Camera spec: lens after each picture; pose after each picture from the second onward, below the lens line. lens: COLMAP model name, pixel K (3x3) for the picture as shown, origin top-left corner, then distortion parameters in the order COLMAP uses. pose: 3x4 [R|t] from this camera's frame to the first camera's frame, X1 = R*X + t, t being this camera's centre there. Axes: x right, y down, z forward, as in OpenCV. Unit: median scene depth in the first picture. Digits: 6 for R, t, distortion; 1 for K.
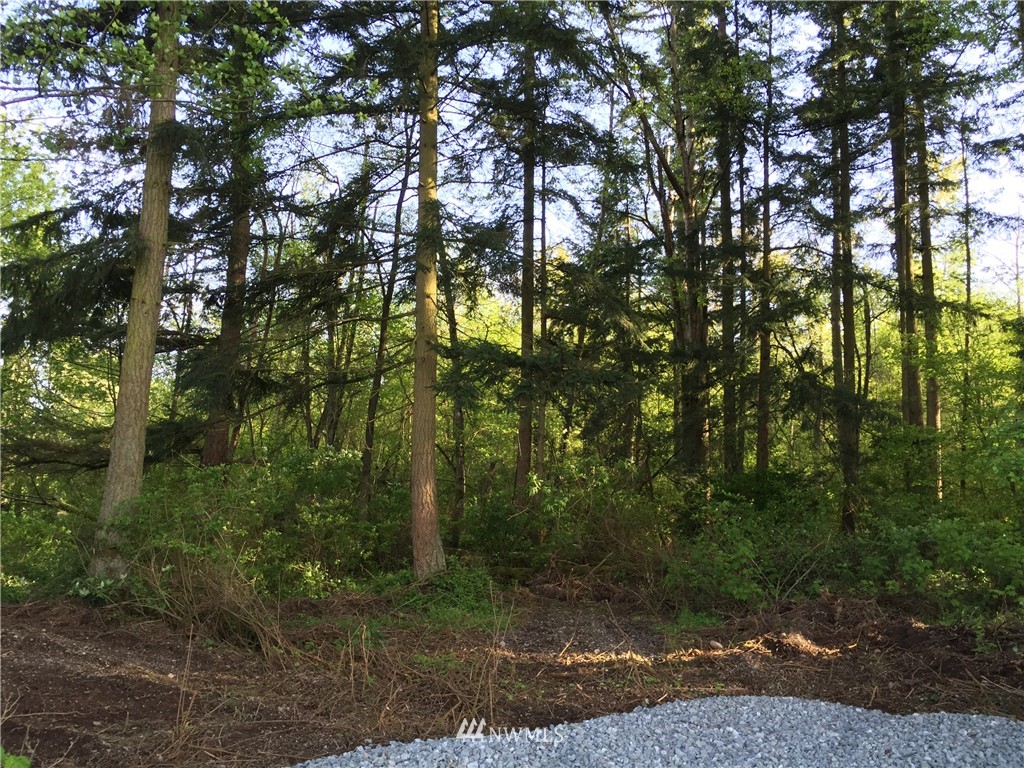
lens RADIAL K [[872.4, 0, 507.3], [0, 872.4, 371.5], [0, 0, 1]] dist [0.075086, -0.107485]
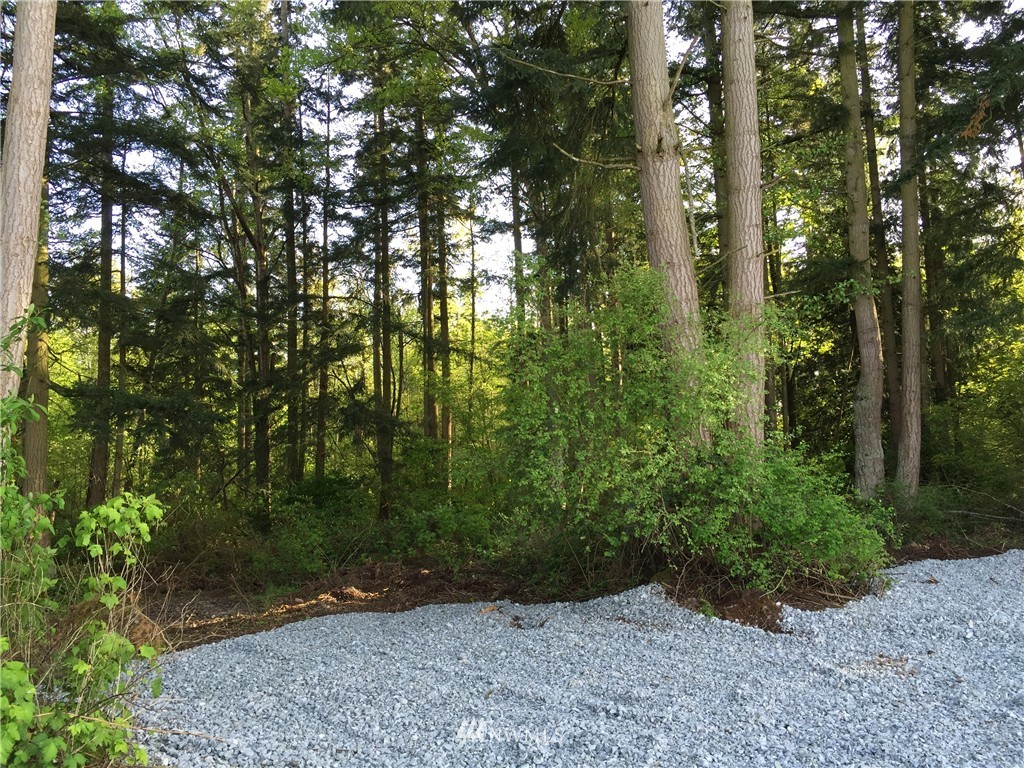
lens RADIAL K [[872.4, 0, 507.3], [0, 872.4, 371.5], [0, 0, 1]] dist [0.075086, -0.107485]
pose [[0.873184, 0.013500, 0.487203, -0.082167], [-0.011984, 0.999909, -0.006228, -0.030739], [-0.487243, -0.000400, 0.873266, -0.206225]]
